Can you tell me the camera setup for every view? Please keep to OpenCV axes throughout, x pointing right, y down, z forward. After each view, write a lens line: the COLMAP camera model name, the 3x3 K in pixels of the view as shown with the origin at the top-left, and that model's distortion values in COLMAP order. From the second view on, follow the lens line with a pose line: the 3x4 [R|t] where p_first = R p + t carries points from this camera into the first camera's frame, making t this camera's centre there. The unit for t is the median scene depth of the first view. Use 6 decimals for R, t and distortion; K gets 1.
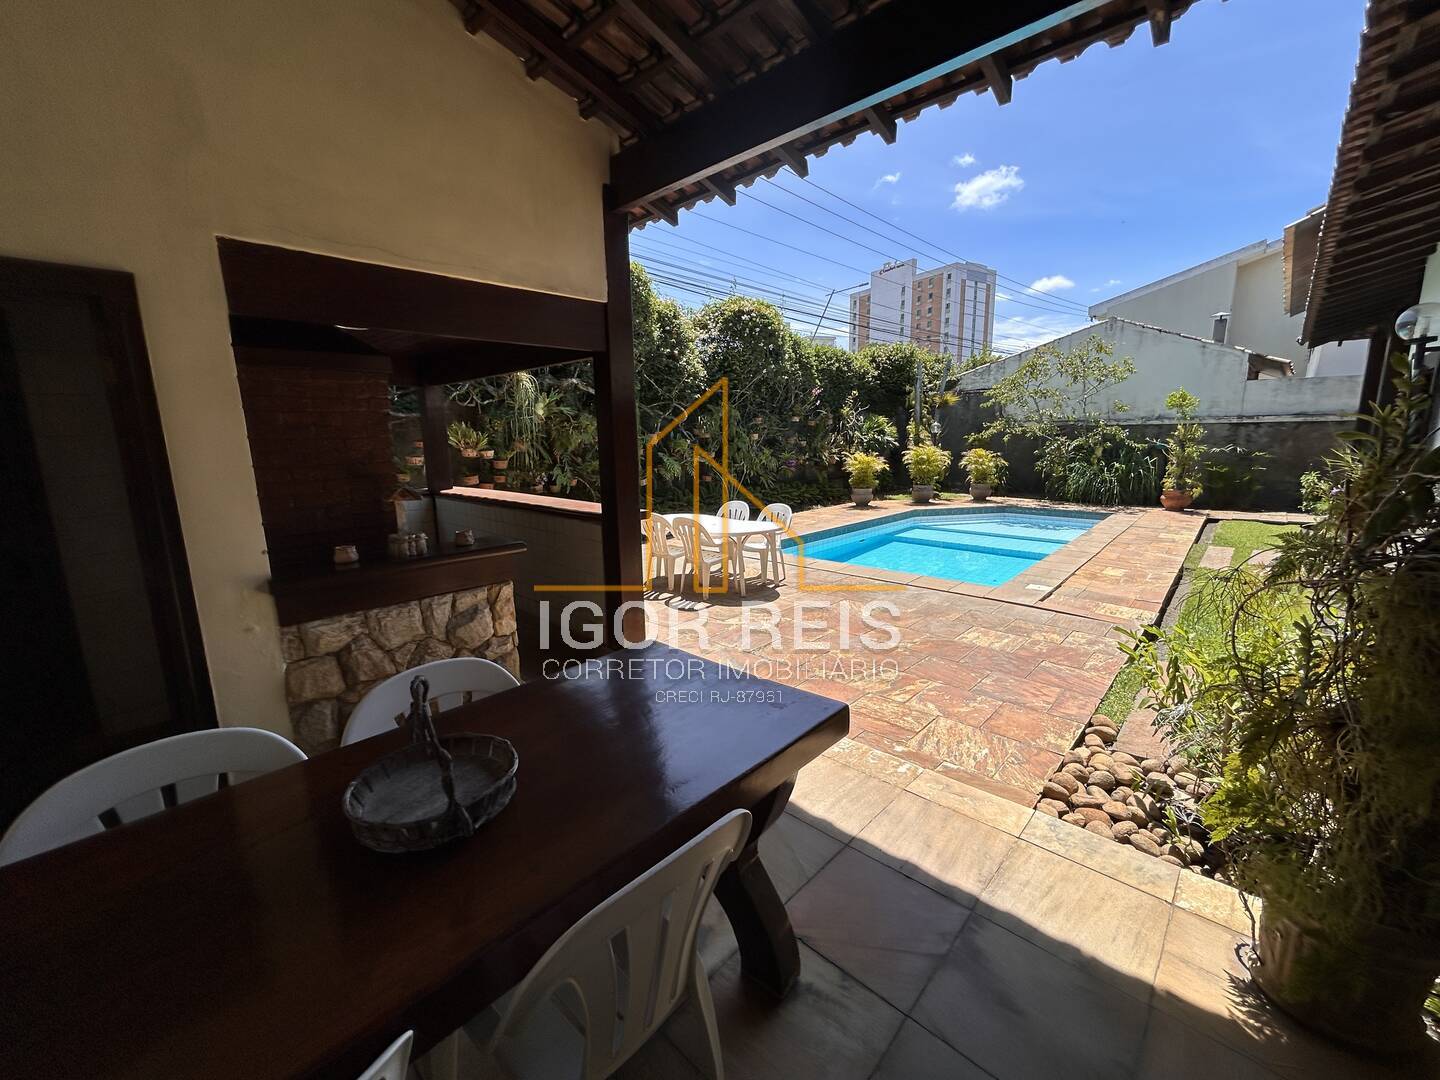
lens RADIAL K [[581.0, 0, 719.6], [0, 581.0, 543.3], [0, 0, 1]] dist [-0.005403, 0.006749]
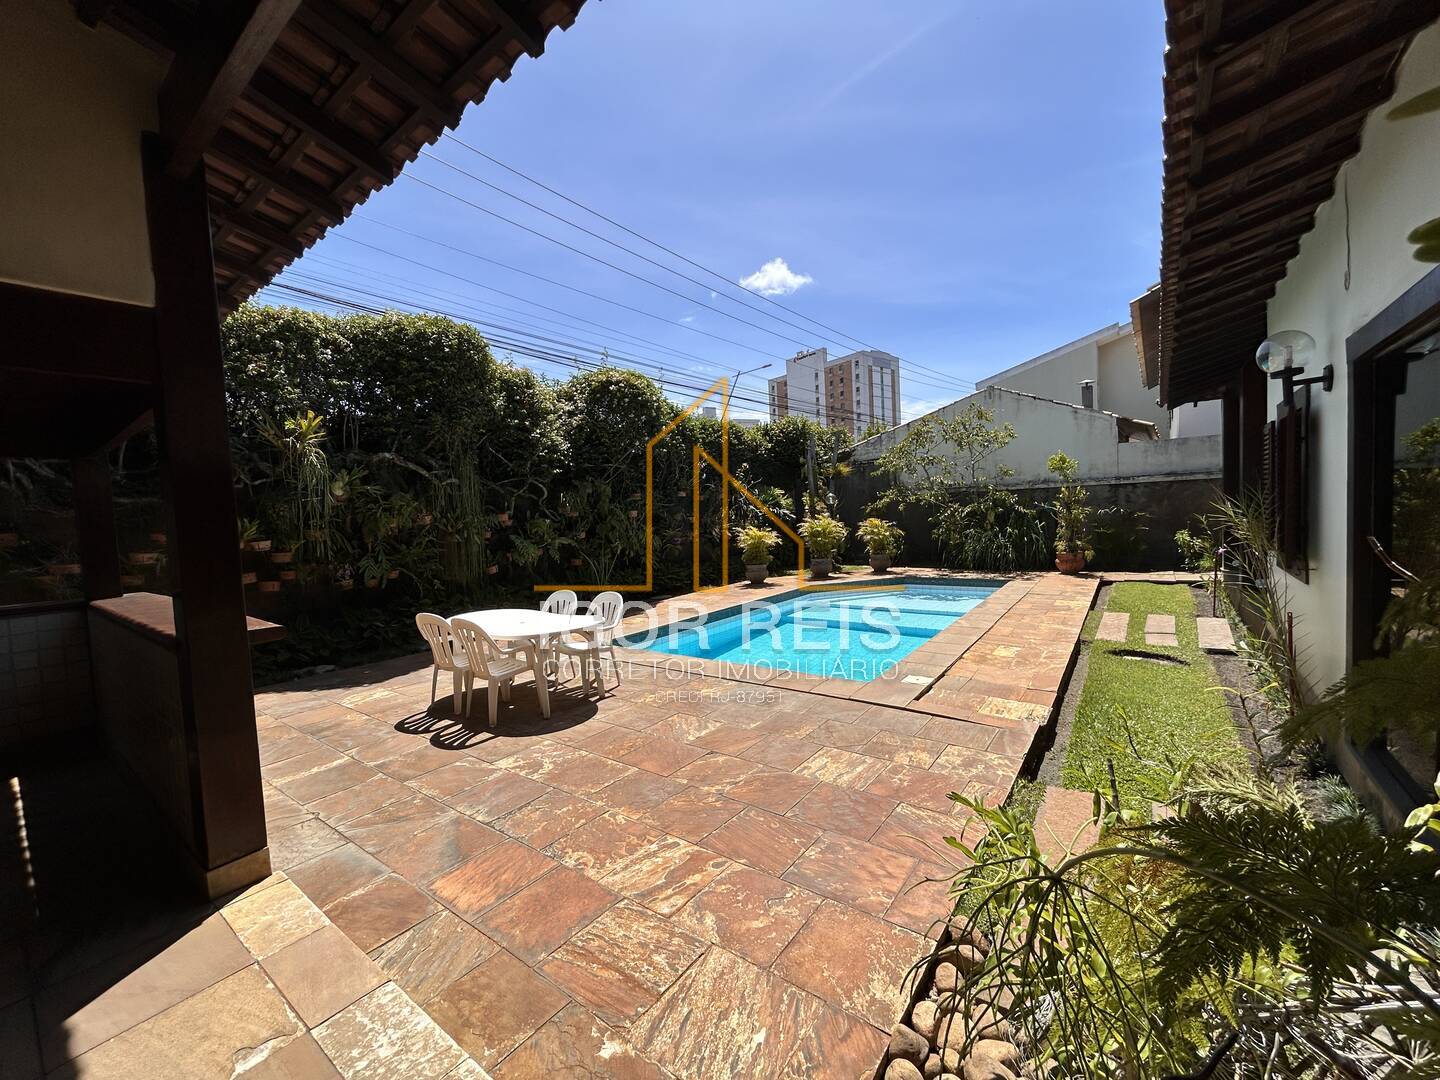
lens RADIAL K [[581.0, 0, 719.6], [0, 581.0, 543.3], [0, 0, 1]] dist [-0.005403, 0.006749]
pose [[0.993079, -0.039559, 0.110588, 0.098241], [0.054008, 0.989927, -0.130874, -0.012105], [-0.104296, 0.135941, 0.985212, 0.099843]]
